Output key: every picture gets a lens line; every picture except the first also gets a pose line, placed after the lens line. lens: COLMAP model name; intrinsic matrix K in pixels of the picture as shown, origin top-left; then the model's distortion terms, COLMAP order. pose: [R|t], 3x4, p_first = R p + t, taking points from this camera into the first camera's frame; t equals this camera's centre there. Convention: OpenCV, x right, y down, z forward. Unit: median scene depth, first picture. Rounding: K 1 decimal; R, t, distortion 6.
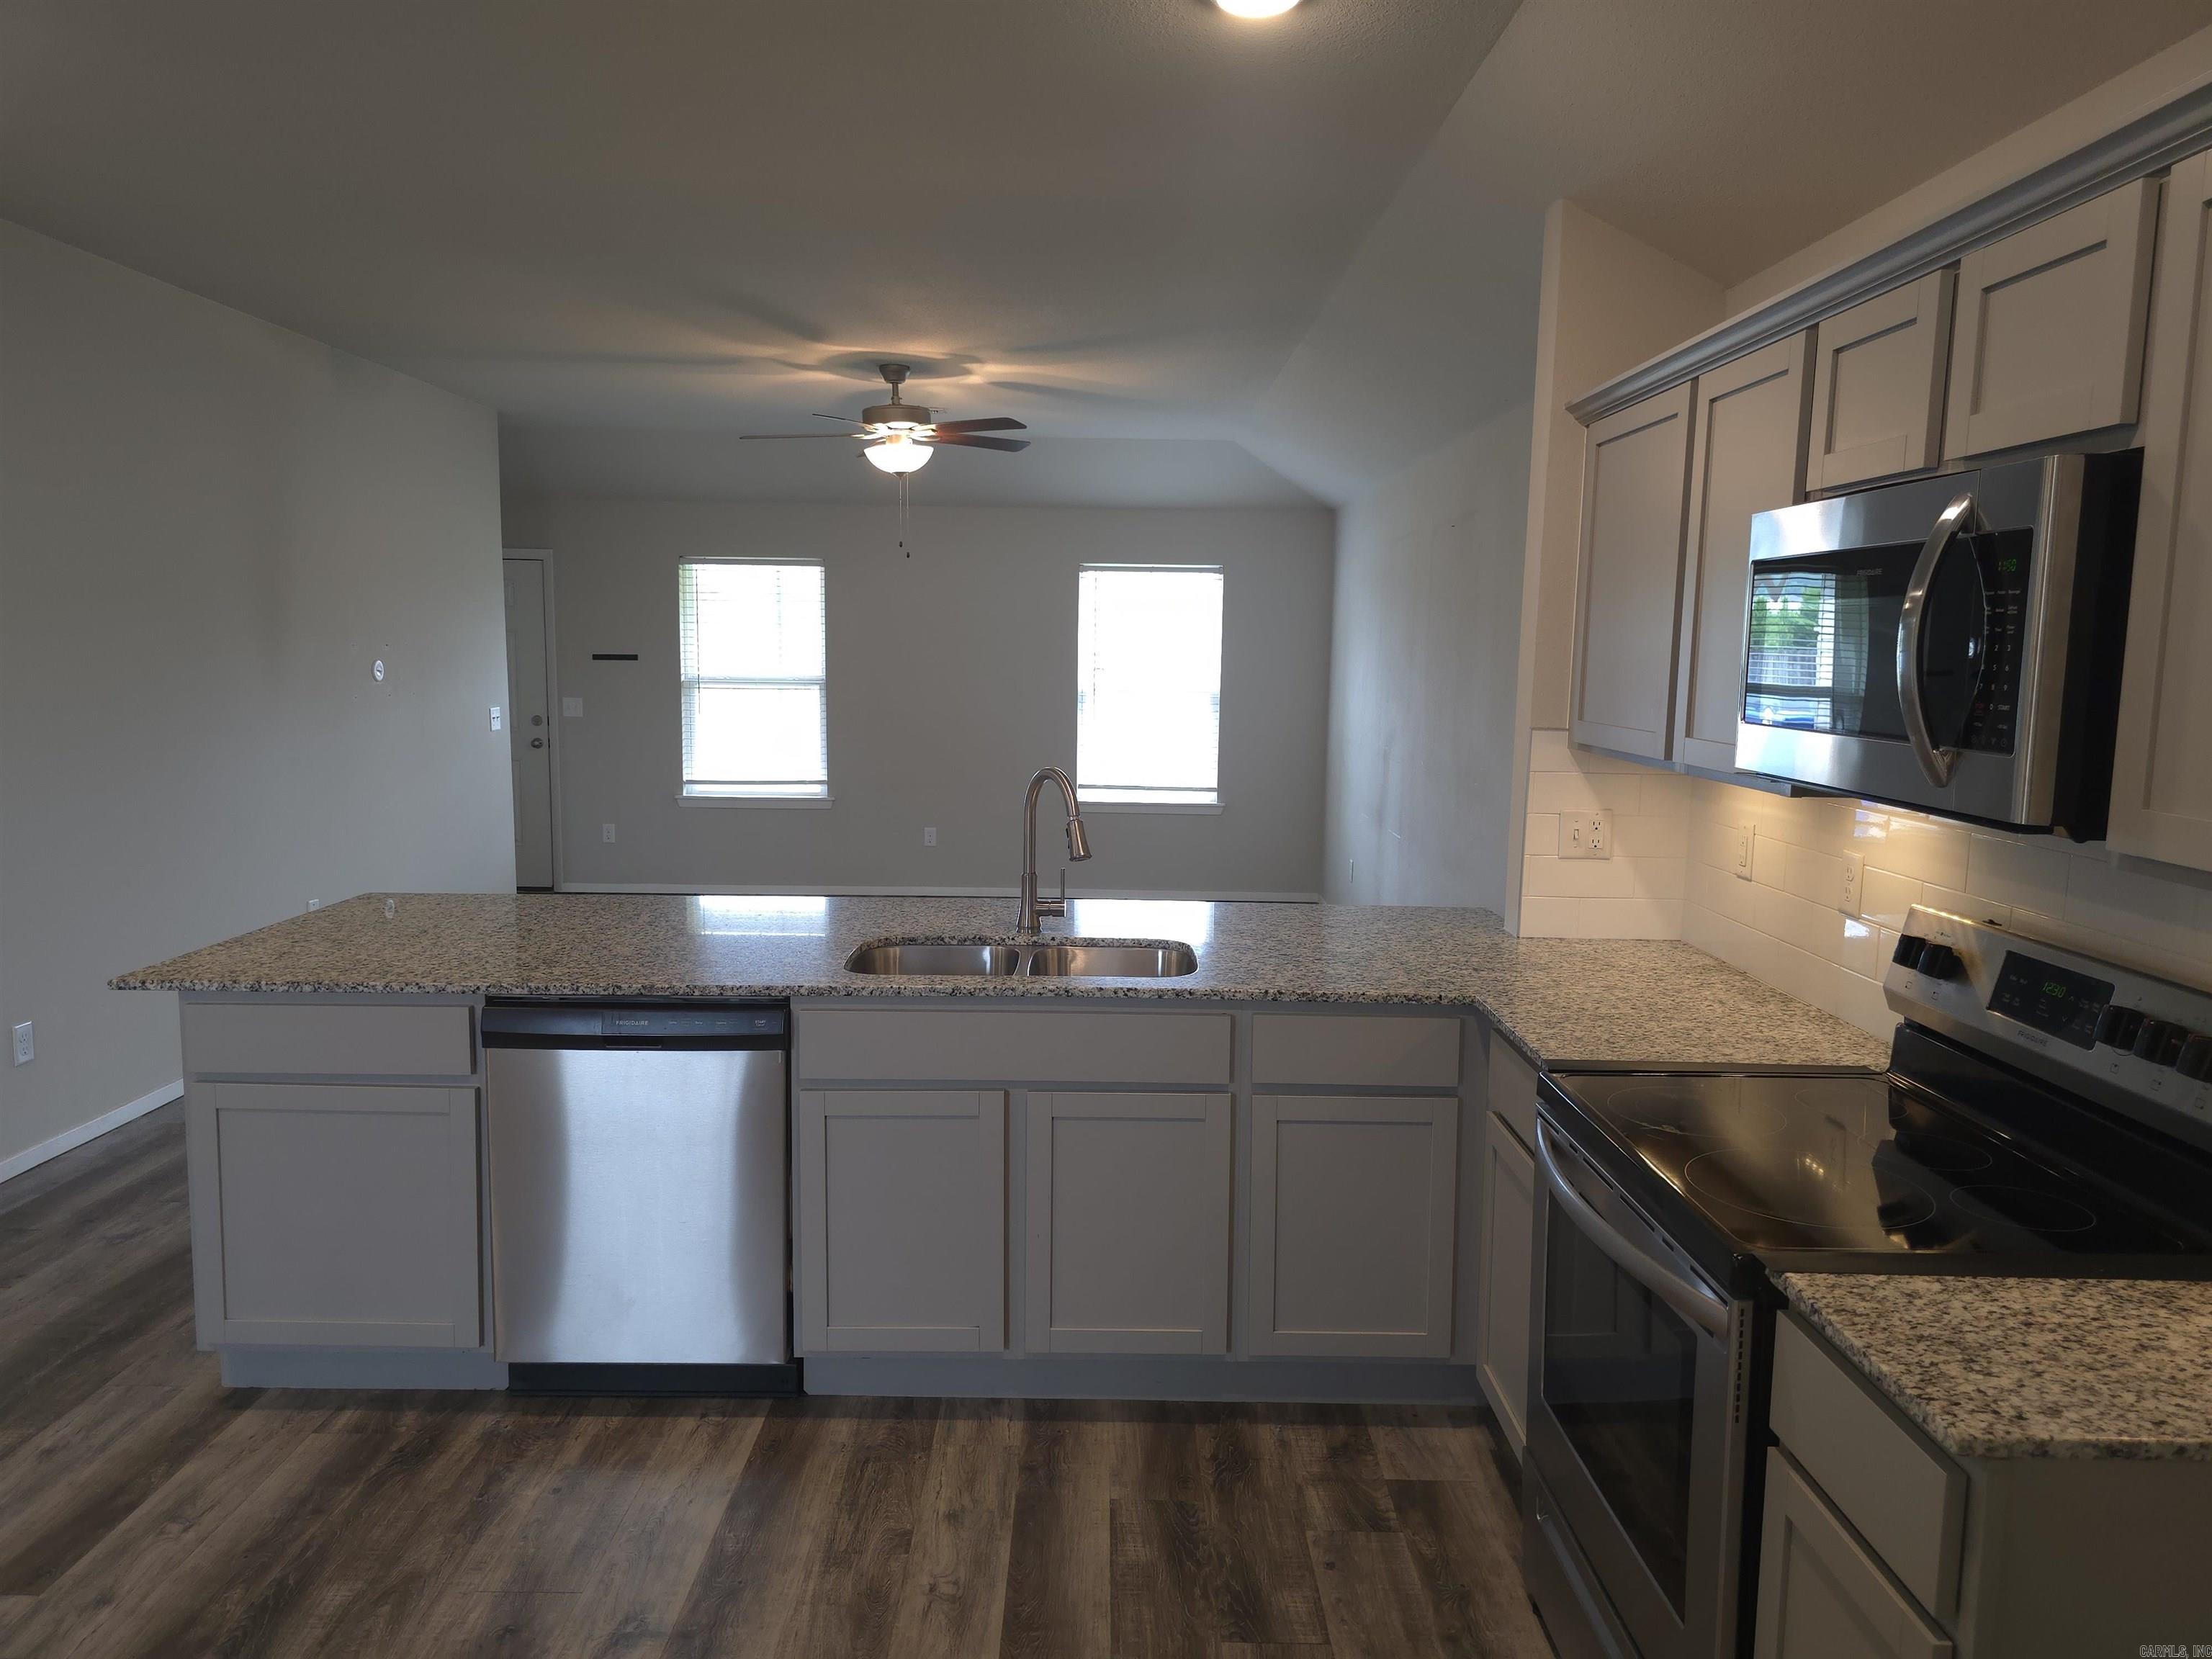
lens RADIAL K [[1487.8, 0, 1090.9], [0, 1487.8, 815.0], [0, 0, 1]] dist [0.056381, -0.044908]
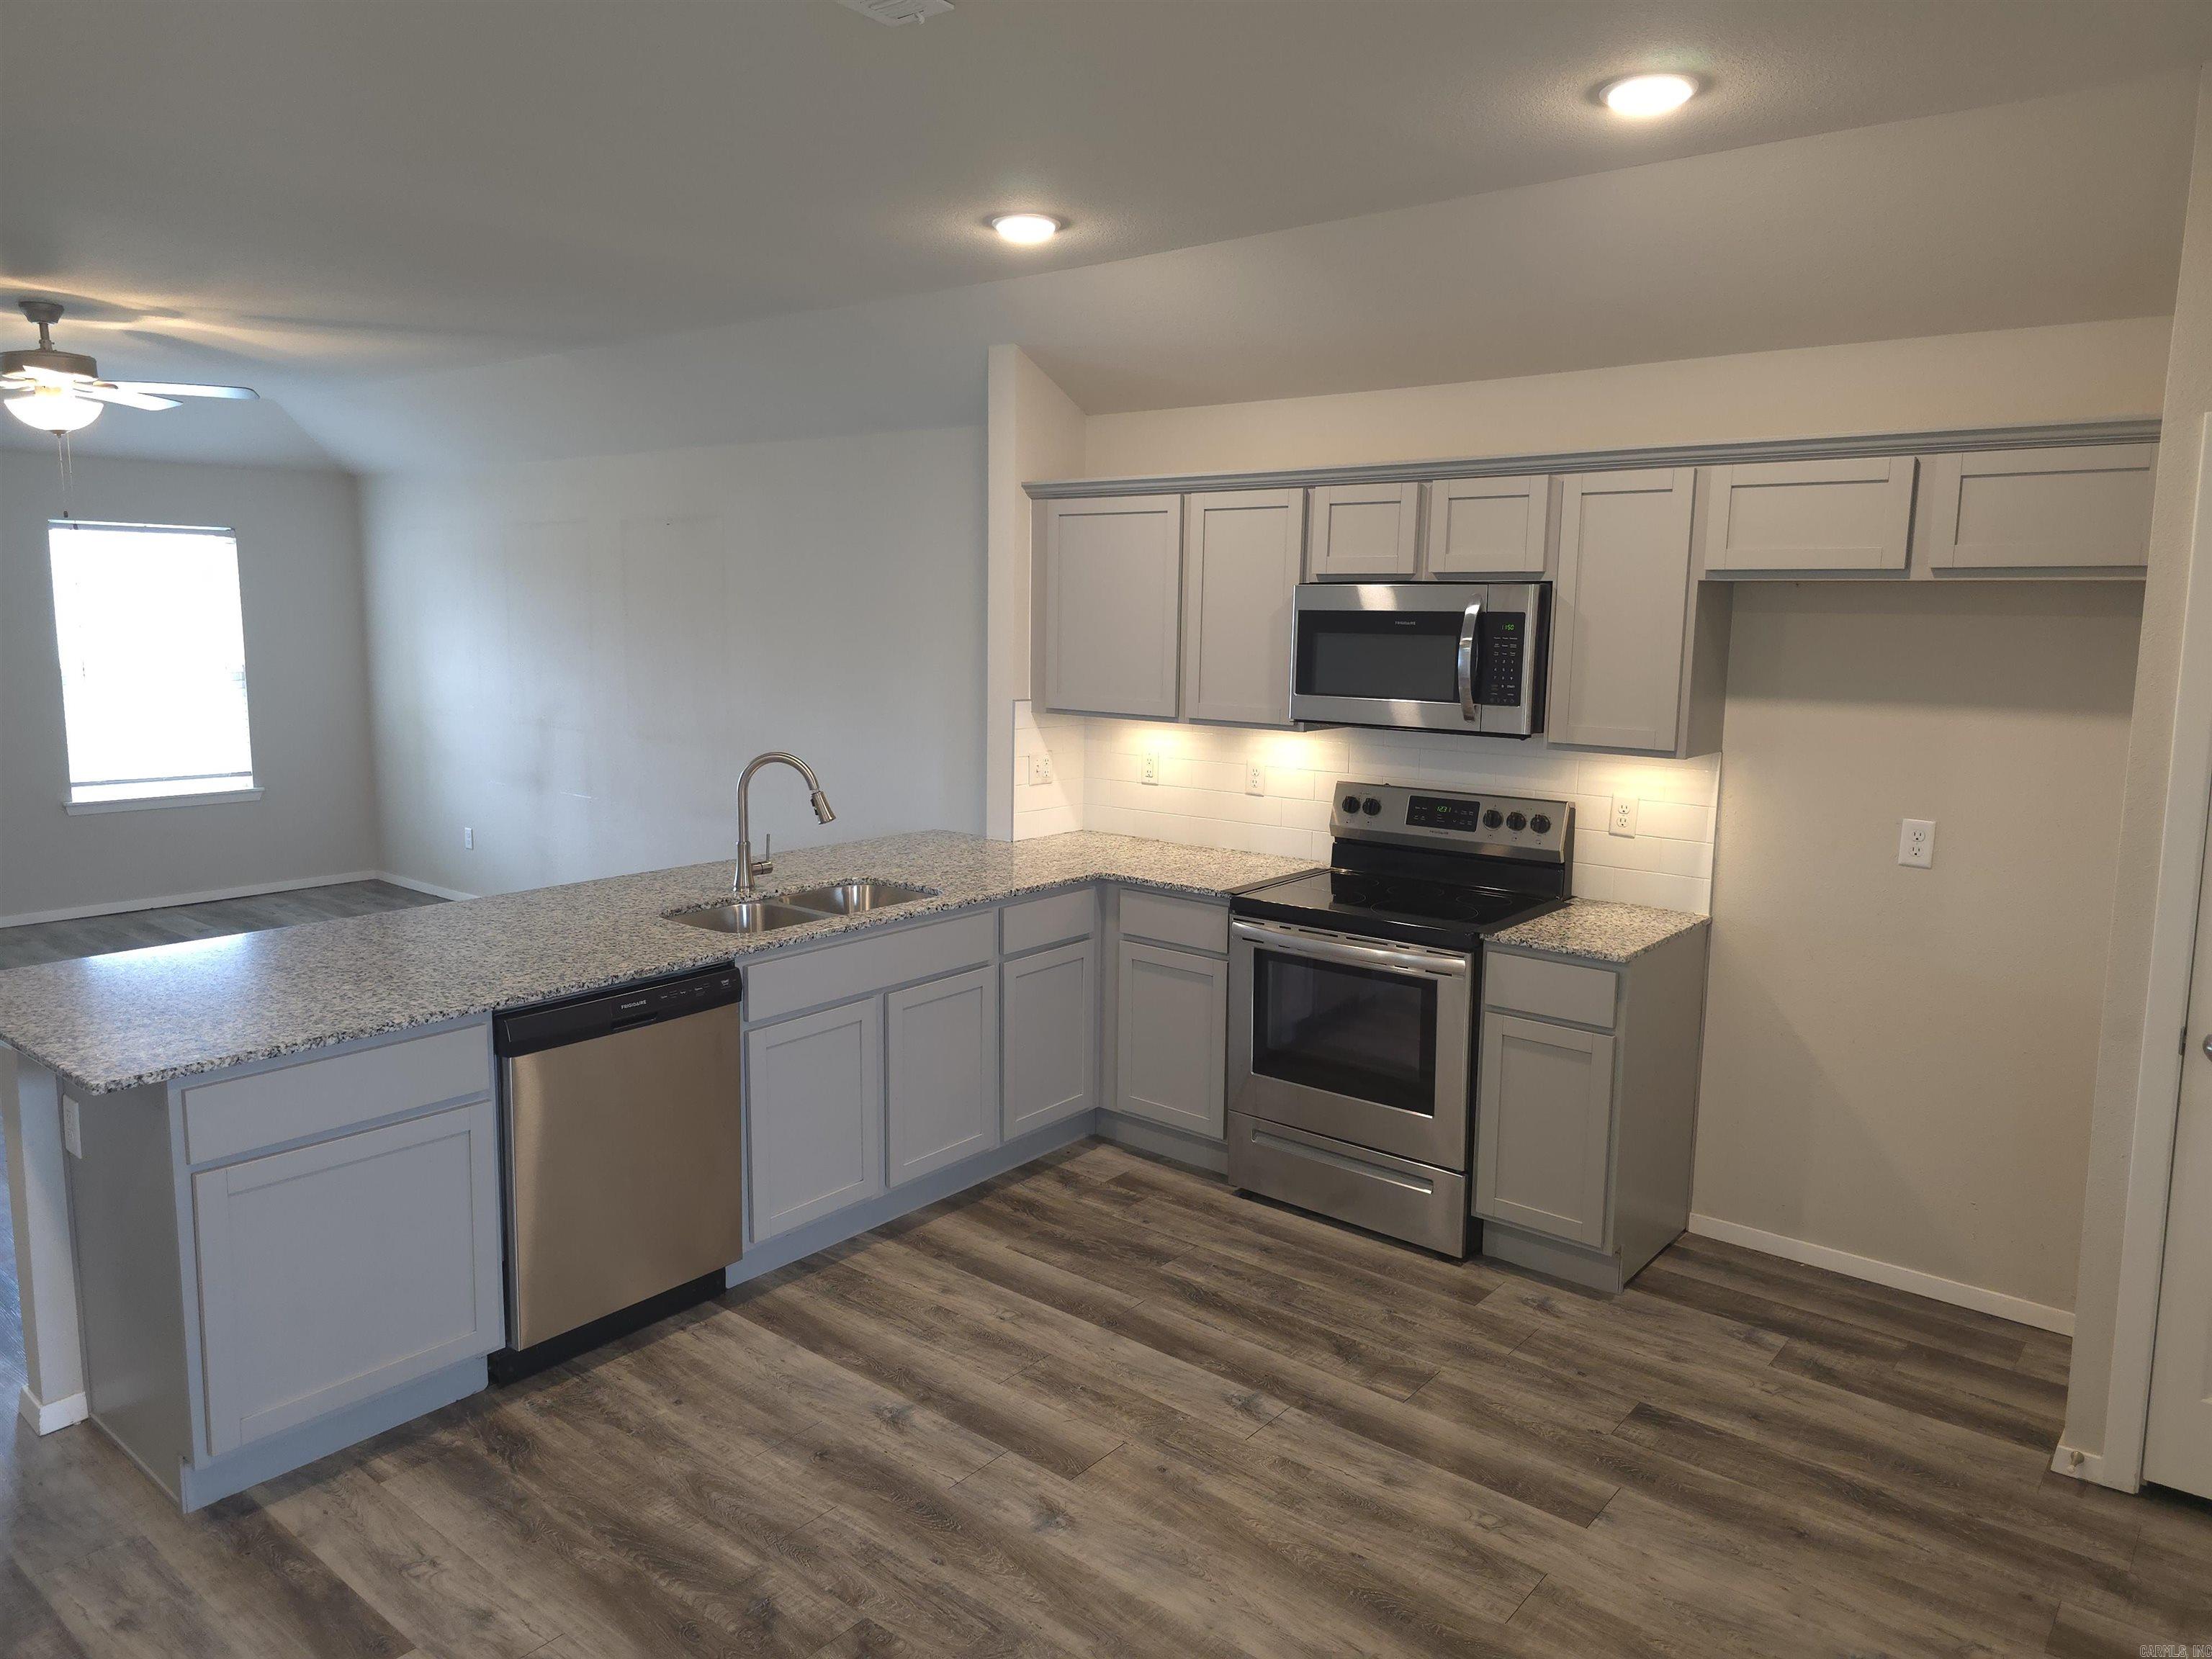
lens RADIAL K [[1487.8, 0, 1104.5], [0, 1487.8, 814.3], [0, 0, 1]] dist [0.056381, -0.044908]
pose [[0.628406, -0.115238, 0.769302, -0.931652], [0.085067, 0.993215, 0.079292, -0.063957], [-0.773220, 0.015614, 0.633946, -0.000346]]
